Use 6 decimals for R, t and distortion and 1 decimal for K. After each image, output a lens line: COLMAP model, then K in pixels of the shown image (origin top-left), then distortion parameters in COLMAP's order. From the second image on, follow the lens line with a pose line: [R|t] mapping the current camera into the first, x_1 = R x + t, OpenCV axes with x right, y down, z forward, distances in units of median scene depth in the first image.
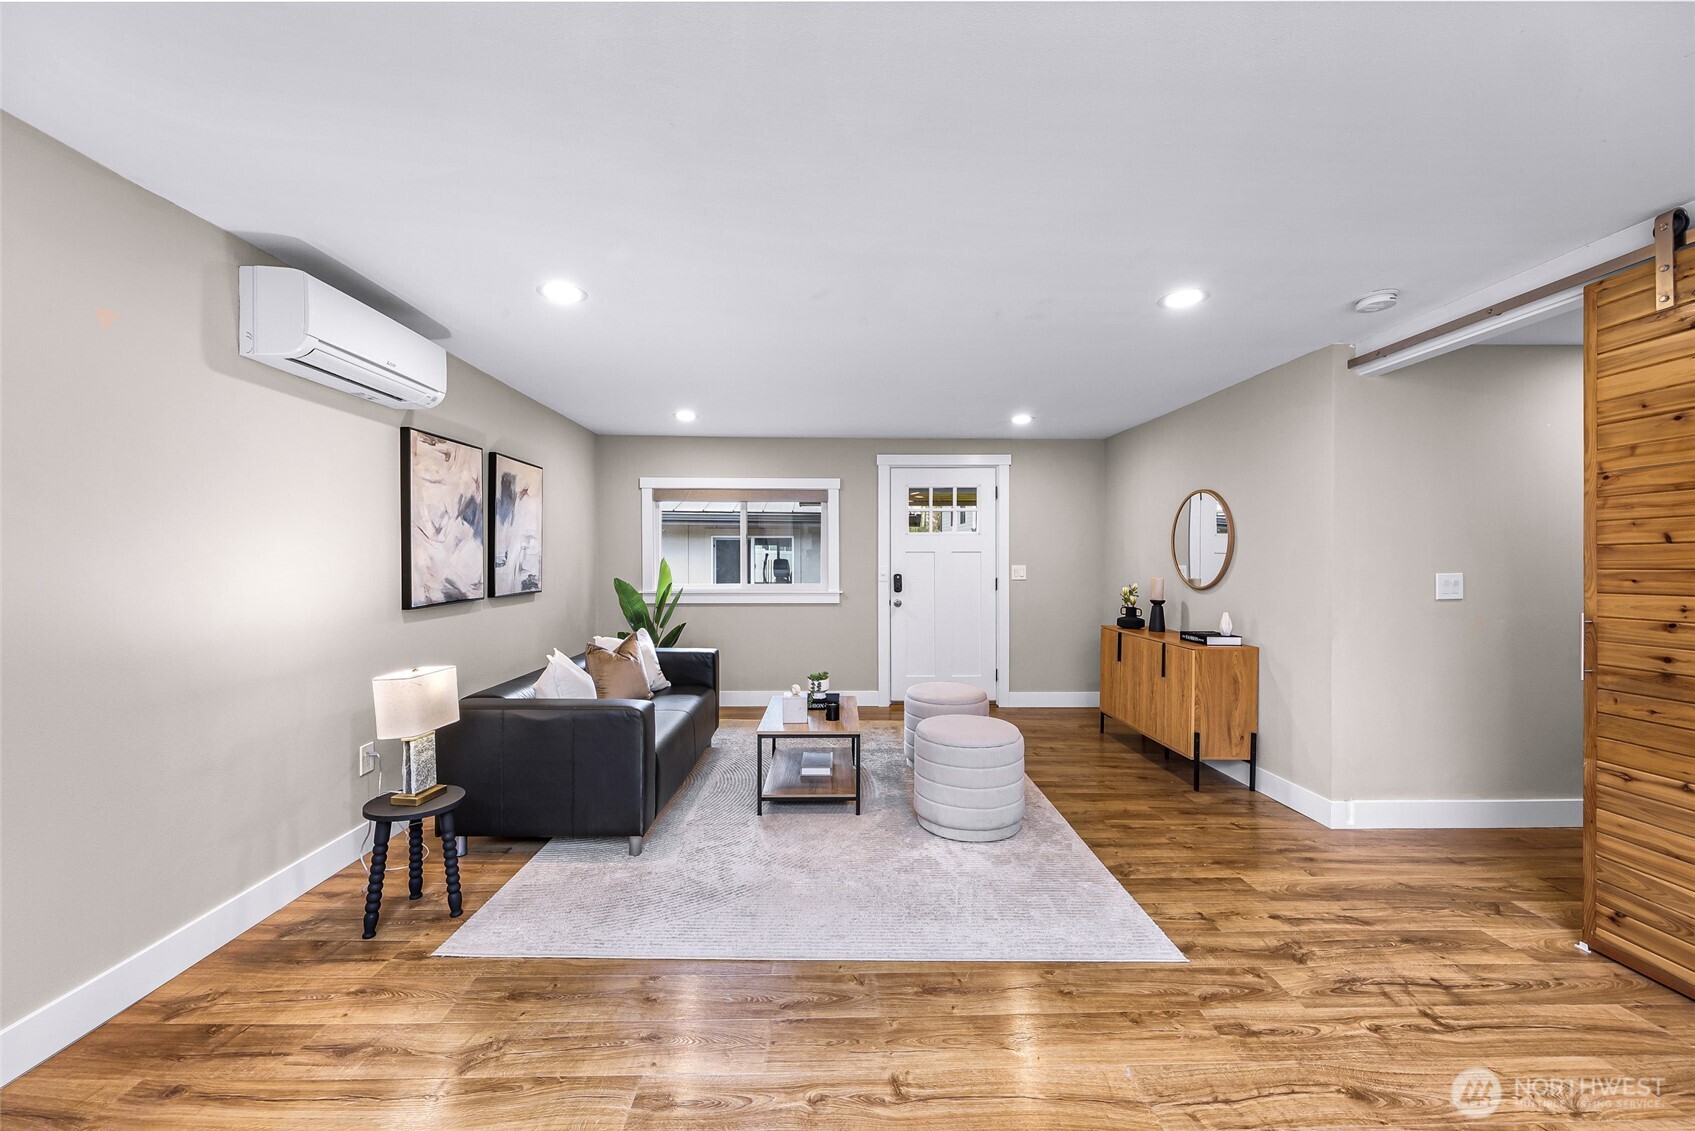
lens RADIAL K [[677.6, 0, 841.6], [0, 677.6, 563.5], [0, 0, 1]] dist [-0.005368, -0.000324]
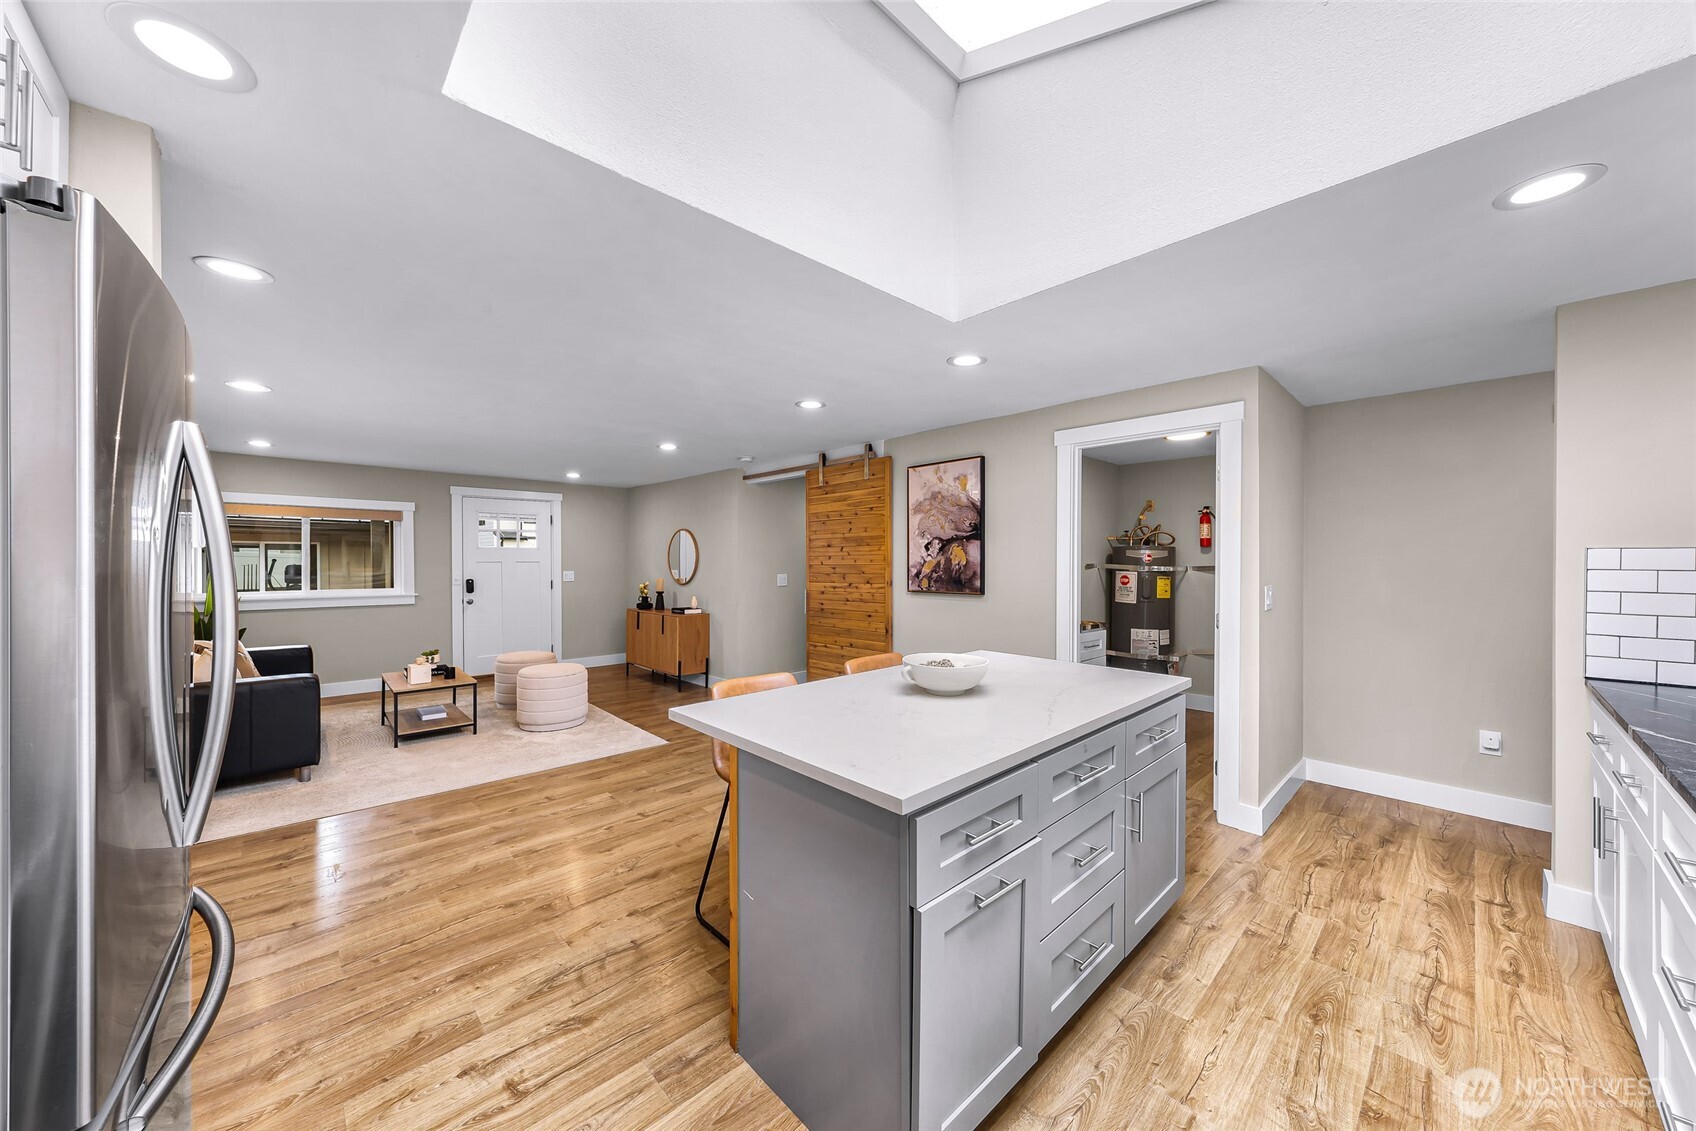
lens RADIAL K [[606.8, 0, 847.7], [0, 606.8, 561.0], [0, 0, 1]] dist [0.022786, -0.000118]
pose [[0.747163, -0.000359, 0.664641, -0.269010], [0.003709, 0.999987, -0.003630, -0.021148], [-0.664631, 0.005178, 0.747154, -0.623724]]
